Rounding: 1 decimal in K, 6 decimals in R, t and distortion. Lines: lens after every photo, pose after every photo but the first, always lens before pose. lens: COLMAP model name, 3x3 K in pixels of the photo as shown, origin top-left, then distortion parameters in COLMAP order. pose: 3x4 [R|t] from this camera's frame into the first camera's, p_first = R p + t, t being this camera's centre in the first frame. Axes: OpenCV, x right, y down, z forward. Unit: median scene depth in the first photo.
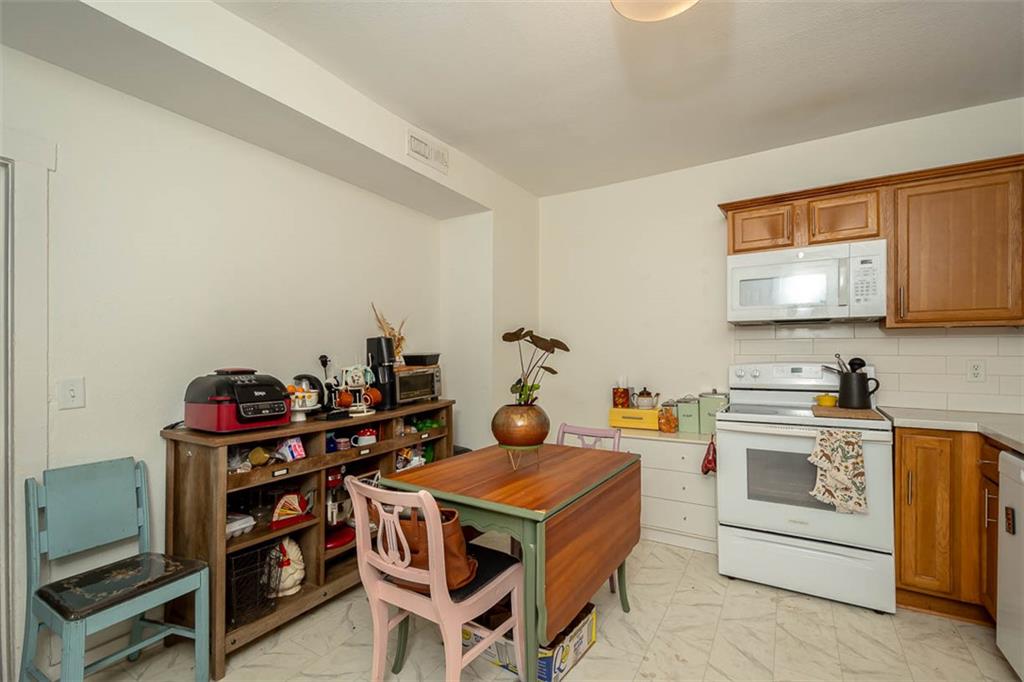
lens RADIAL K [[471.4, 0, 512.0], [0, 471.4, 341.0], [0, 0, 1]] dist [0.000051, -0.000058]
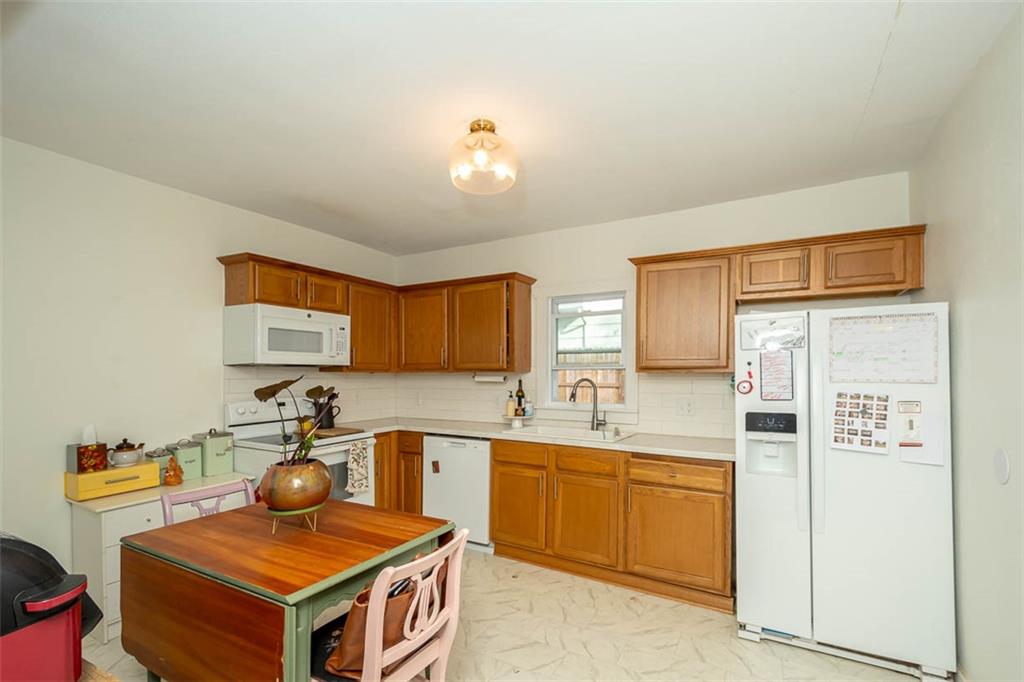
lens RADIAL K [[464.8, 0, 514.2], [0, 464.8, 360.3], [0, 0, 1]] dist [0.000345, 0.000073]
pose [[-0.071897, 0.033424, 0.996852, -0.601966], [-0.018357, 0.999225, -0.034827, -0.020156], [-0.997243, -0.020803, -0.071227, 0.446274]]
